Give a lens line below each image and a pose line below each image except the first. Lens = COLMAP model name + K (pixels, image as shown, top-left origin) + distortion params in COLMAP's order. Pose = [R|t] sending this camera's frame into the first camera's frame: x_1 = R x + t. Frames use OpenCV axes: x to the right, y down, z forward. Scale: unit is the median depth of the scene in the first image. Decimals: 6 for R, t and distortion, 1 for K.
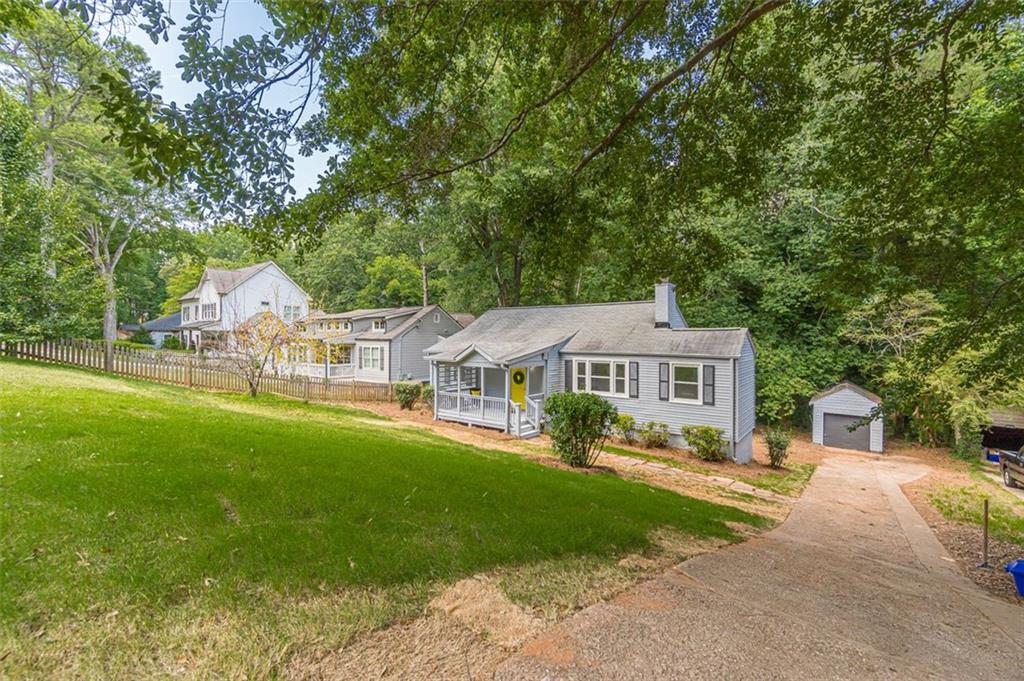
lens RADIAL K [[442.7, 0, 510.4], [0, 442.7, 338.3], [0, 0, 1]] dist [-0.000578, -0.000207]
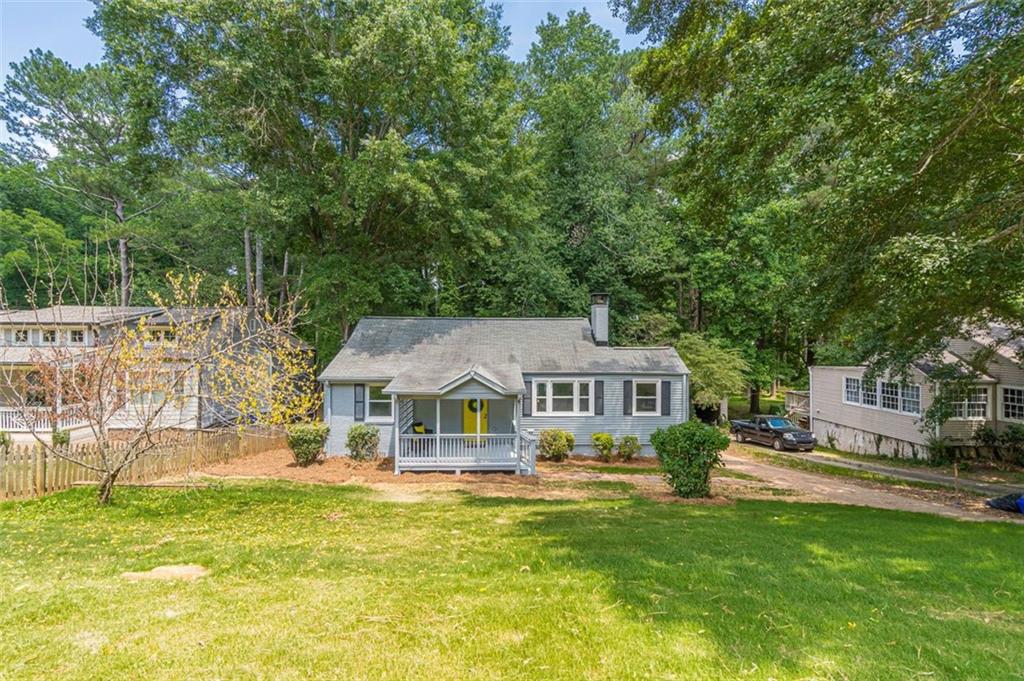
lens RADIAL K [[442.7, 0, 512.6], [0, 442.7, 332.0], [0, 0, 1]] dist [-0.000578, -0.000207]
pose [[0.766892, 0.005722, 0.641750, -0.526968], [-0.002005, 0.999977, -0.006520, -0.051769], [-0.641773, 0.003714, 0.766886, 0.320237]]
